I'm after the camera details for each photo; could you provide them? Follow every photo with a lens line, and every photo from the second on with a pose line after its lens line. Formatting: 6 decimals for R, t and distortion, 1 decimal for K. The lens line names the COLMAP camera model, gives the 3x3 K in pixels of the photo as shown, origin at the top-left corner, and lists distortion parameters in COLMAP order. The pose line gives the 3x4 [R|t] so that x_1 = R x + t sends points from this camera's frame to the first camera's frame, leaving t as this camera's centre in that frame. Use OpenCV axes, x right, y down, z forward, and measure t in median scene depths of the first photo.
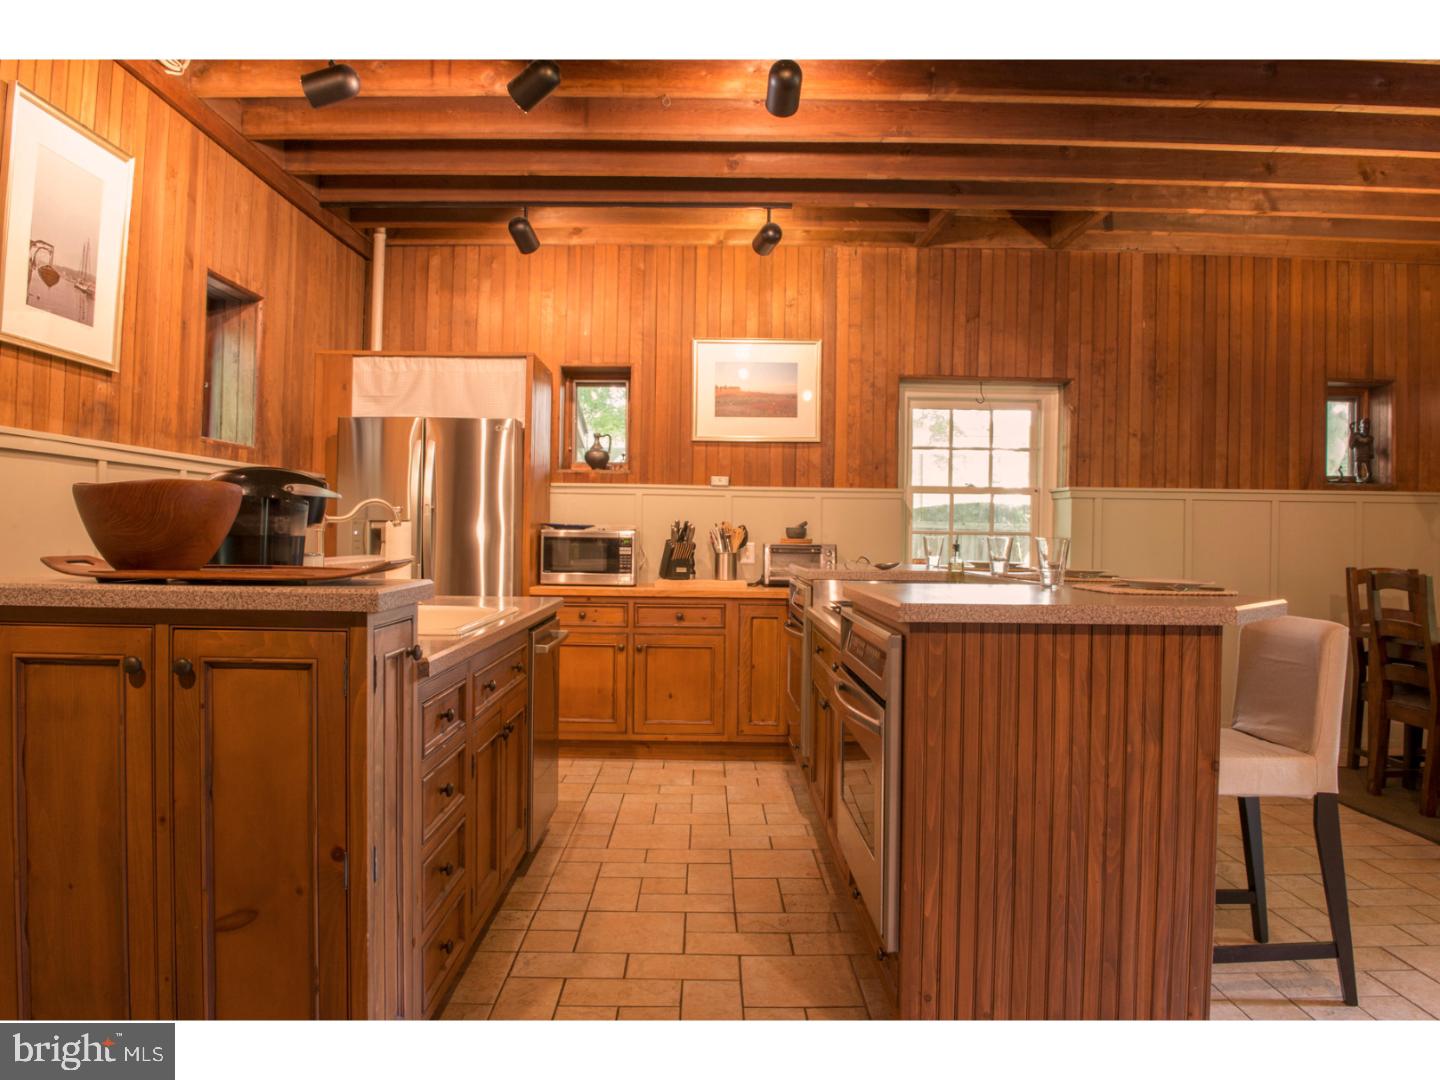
lens RADIAL K [[976.9, 0, 720.0], [0, 976.9, 540.0], [0, 0, 1]] dist [-0.051506, -0.003486]
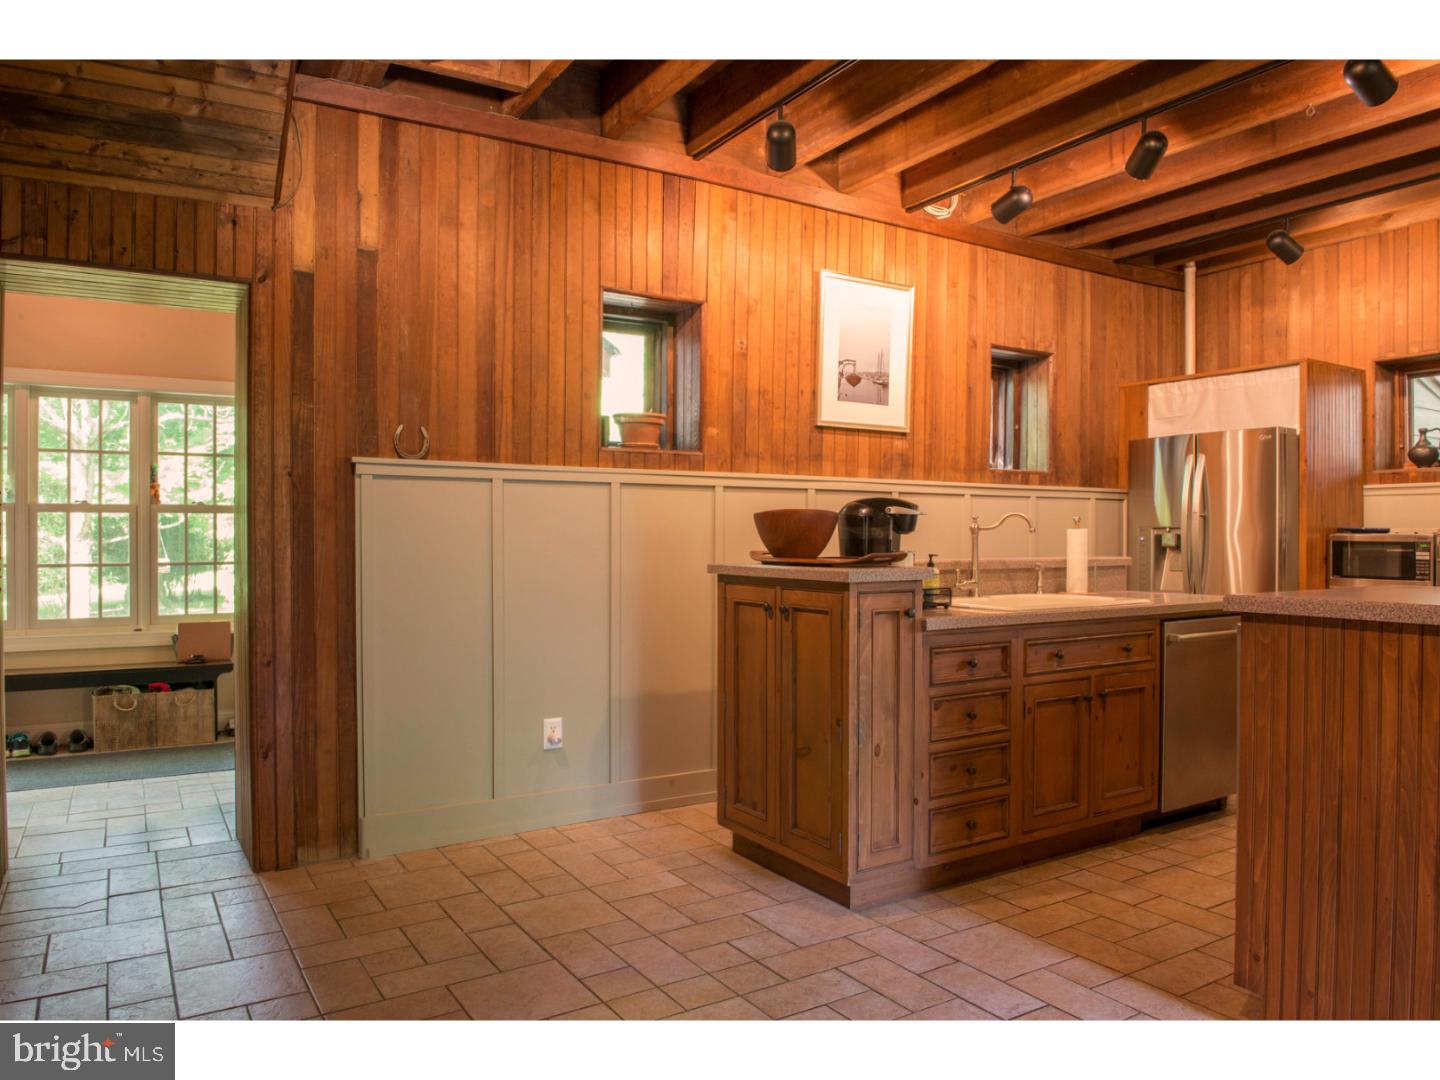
lens RADIAL K [[976.9, 0, 720.0], [0, 976.9, 540.0], [0, 0, 1]] dist [-0.051506, -0.003486]
pose [[0.524839, -0.008160, -0.851163, 0.452415], [-0.000033, 0.999954, -0.009607, 0.006936], [0.851202, 0.005070, 0.524814, -0.047366]]
